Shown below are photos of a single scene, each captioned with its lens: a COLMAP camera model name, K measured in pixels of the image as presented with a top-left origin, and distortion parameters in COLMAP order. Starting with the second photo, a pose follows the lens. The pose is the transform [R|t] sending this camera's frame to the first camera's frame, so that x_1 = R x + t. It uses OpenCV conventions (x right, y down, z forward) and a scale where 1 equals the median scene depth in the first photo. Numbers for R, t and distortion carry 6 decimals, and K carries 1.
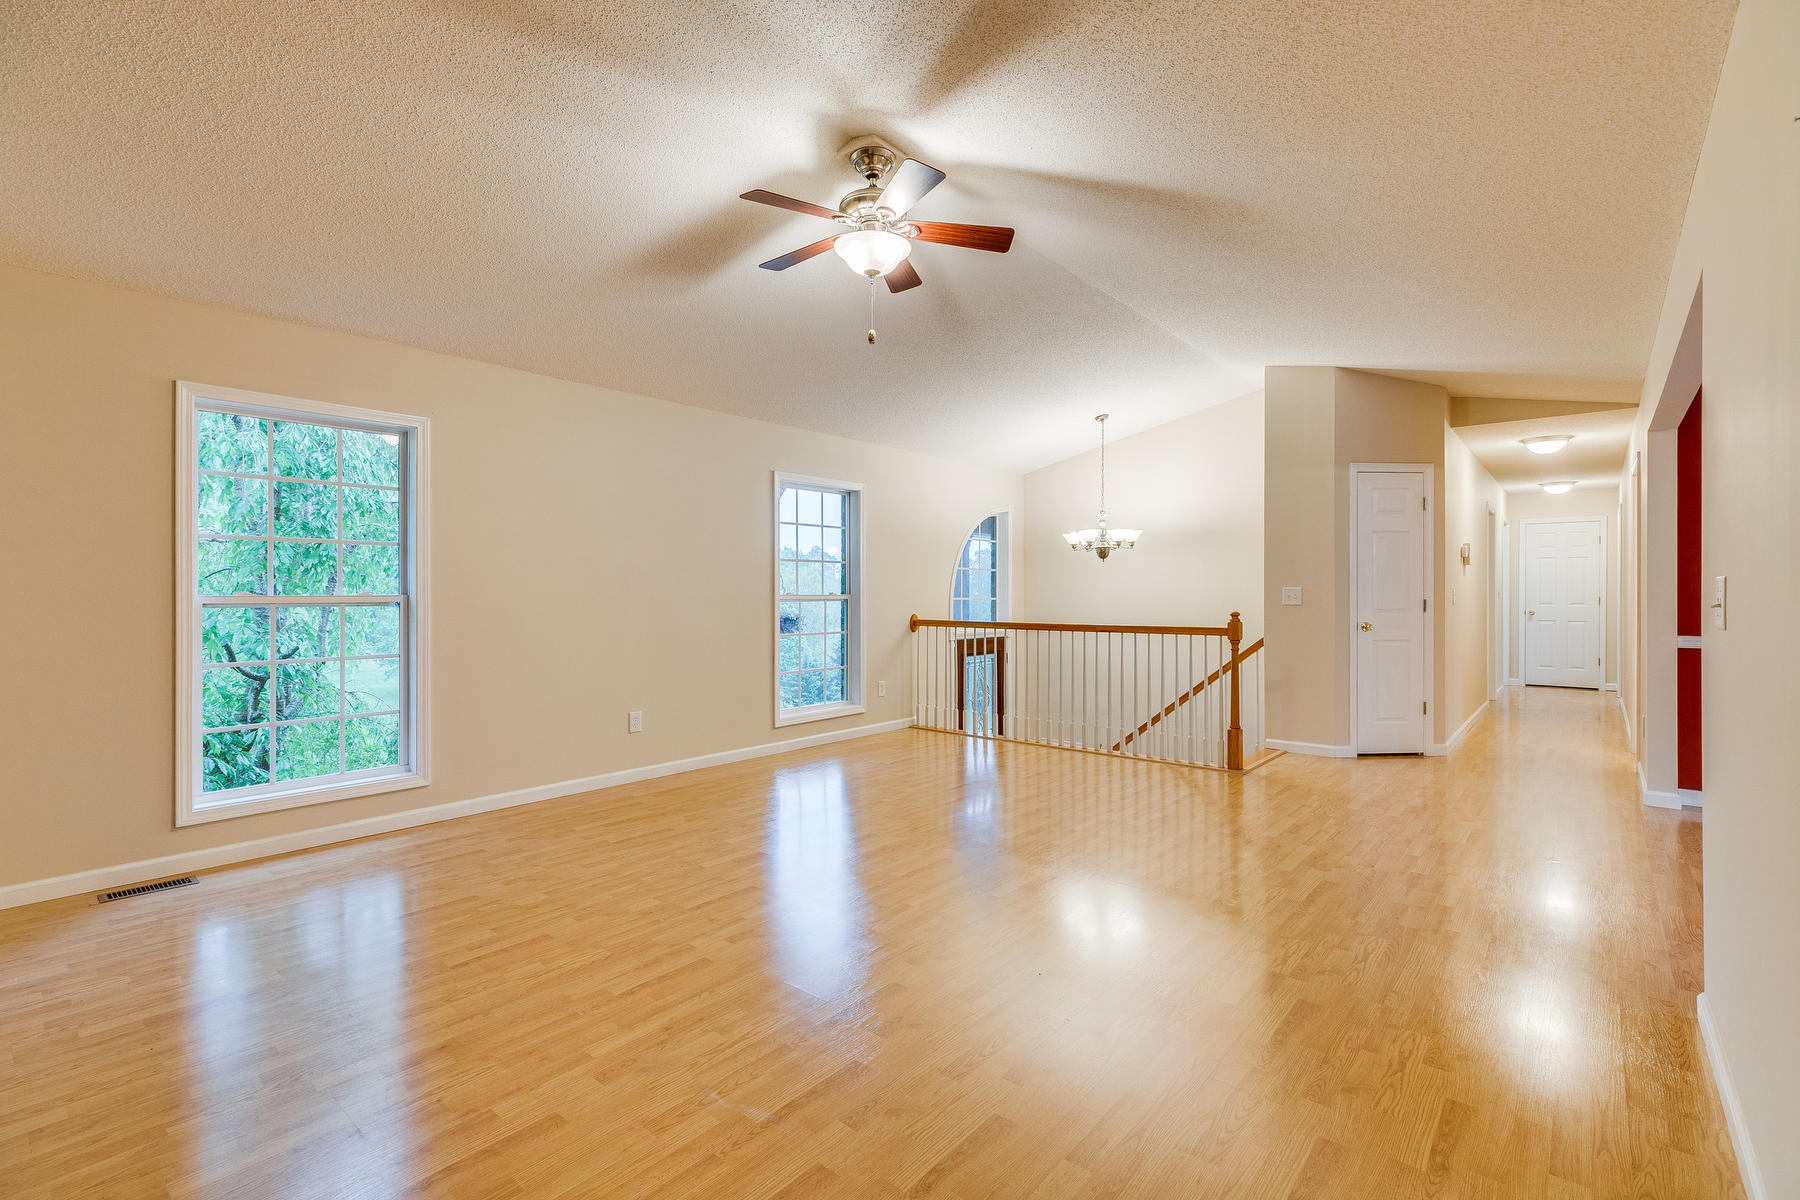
lens RADIAL K [[809.4, 0, 887.3], [0, 809.4, 593.4], [0, 0, 1]] dist [0.009041, -0.000892]
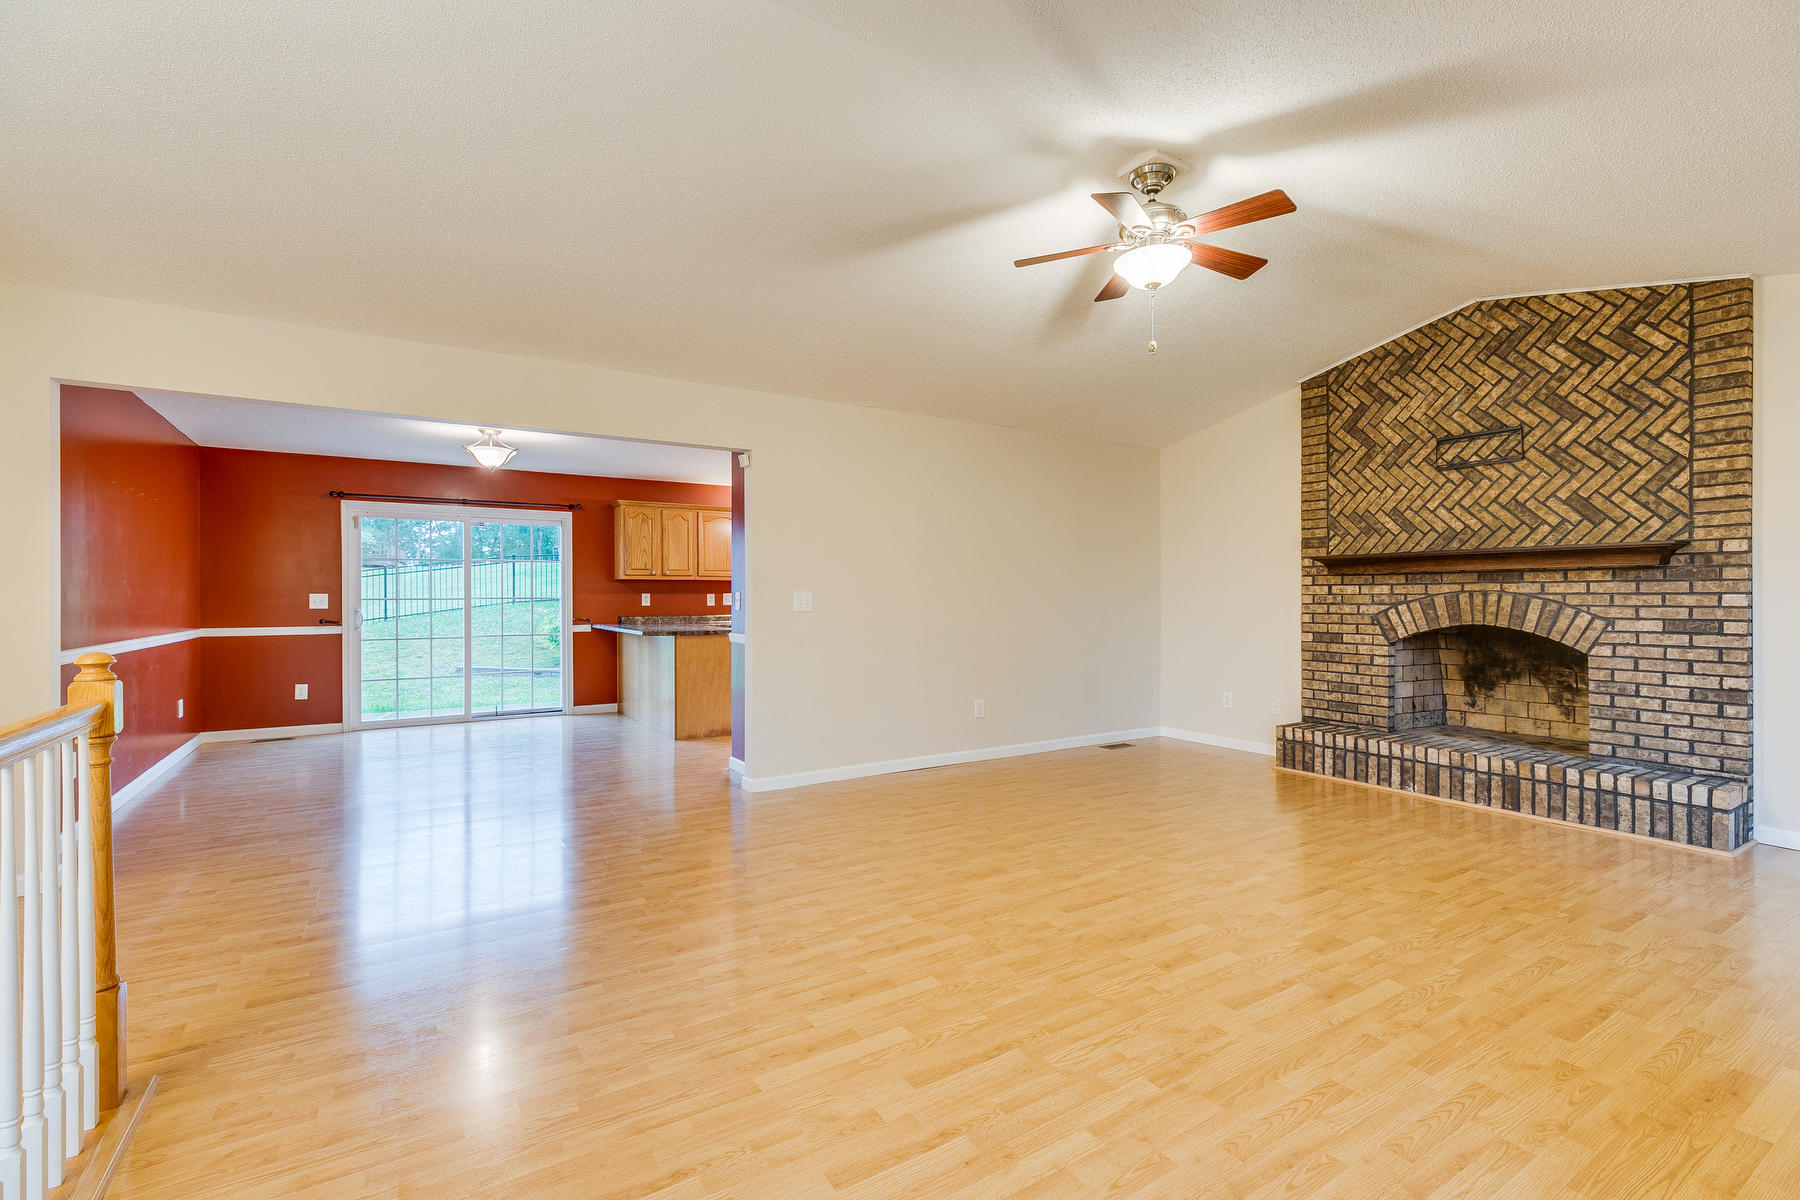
lens RADIAL K [[809.4, 0, 892.5], [0, 809.4, 596.1], [0, 0, 1]] dist [0.009041, -0.000892]
pose [[-0.957020, 0.002274, 0.290012, -0.000812], [0.001541, 0.999995, -0.002756, 0.000304], [-0.290016, -0.002190, -0.957019, 1.772473]]
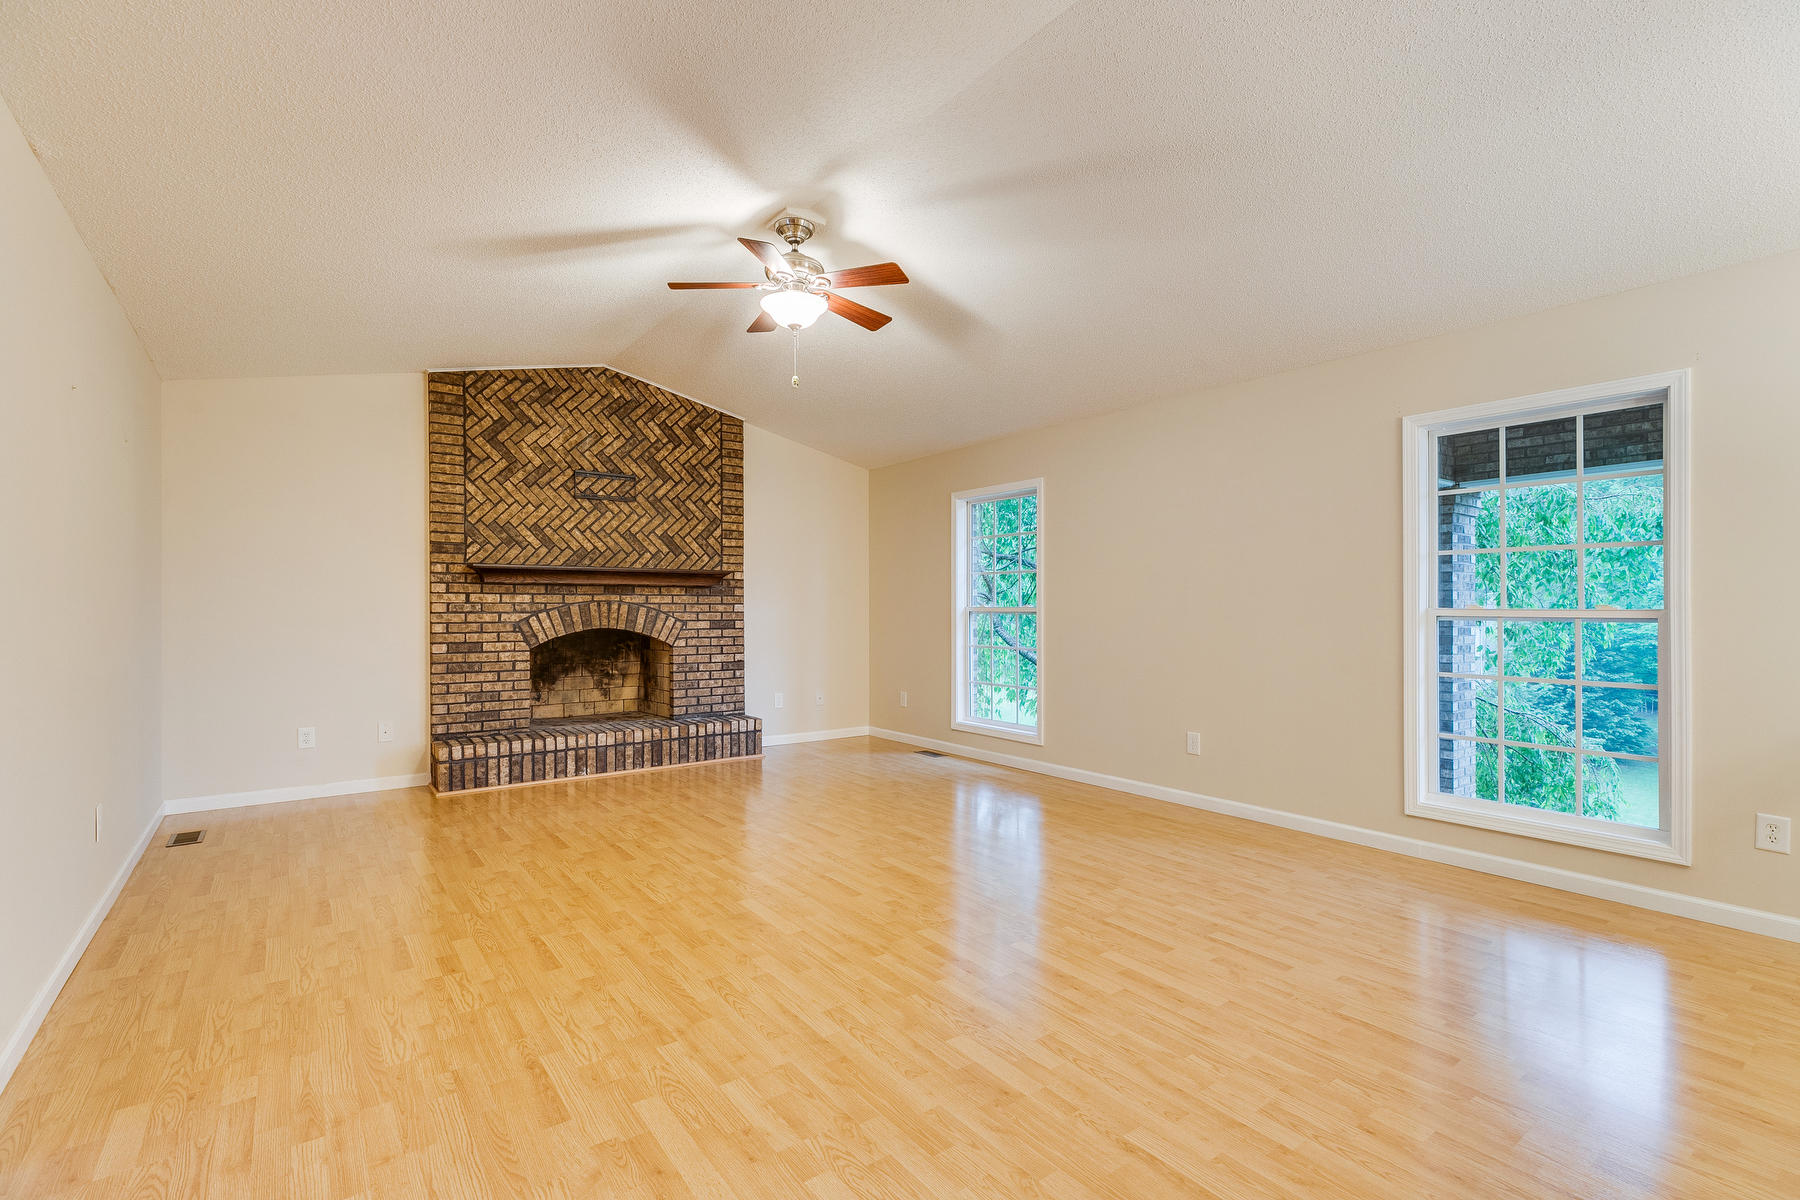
lens RADIAL K [[809.4, 0, 914.2], [0, 809.4, 599.8], [0, 0, 1]] dist [0.009041, -0.000892]
pose [[-0.200623, -0.007894, -0.979637, 0.916198], [0.000098, 0.999967, -0.008078, 0.000593], [0.979669, -0.001717, -0.200615, 1.184614]]
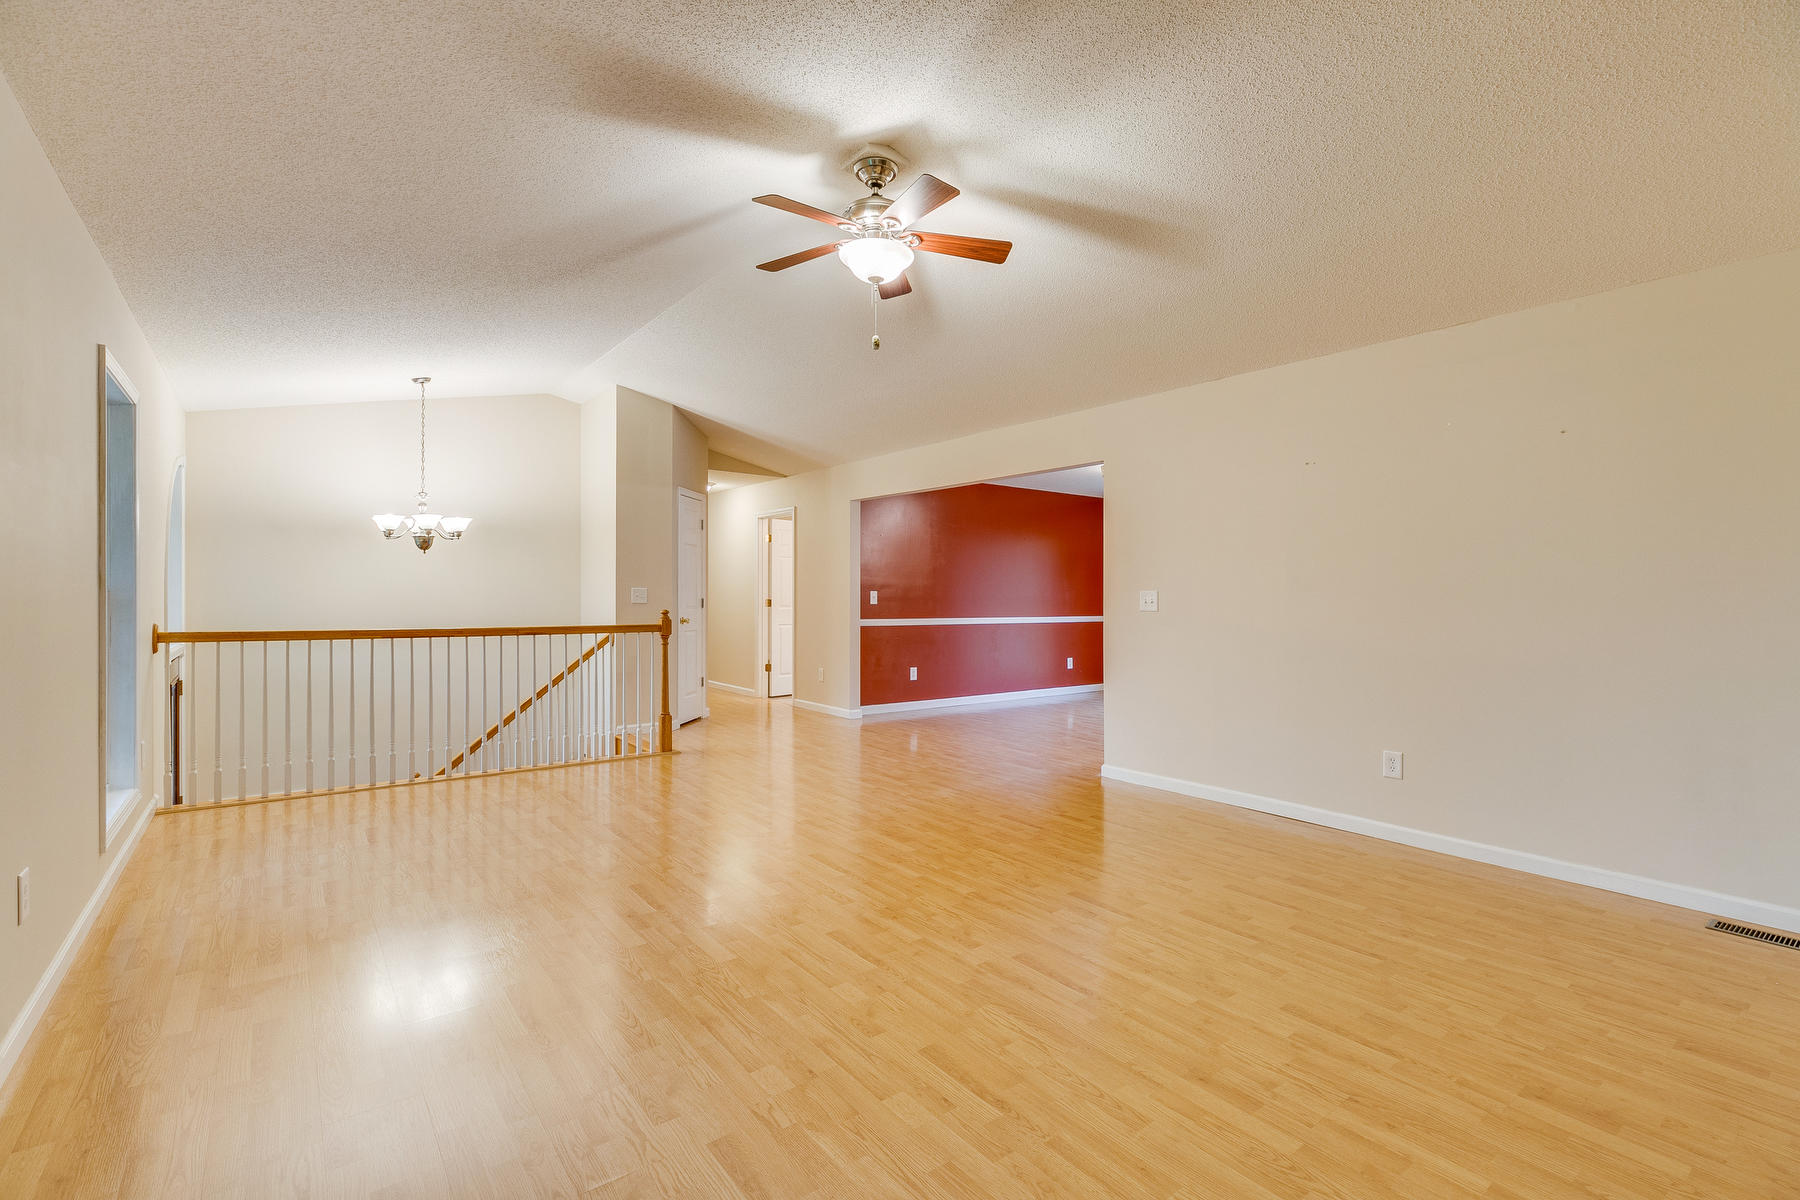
lens RADIAL K [[809.4, 0, 912.6], [0, 809.4, 606.0], [0, 0, 1]] dist [0.009041, -0.000892]
pose [[0.196837, -0.009268, 0.980392, -0.855121], [-0.009400, 0.999892, 0.011340, 0.002273], [-0.980391, -0.011447, 0.196728, 0.644057]]
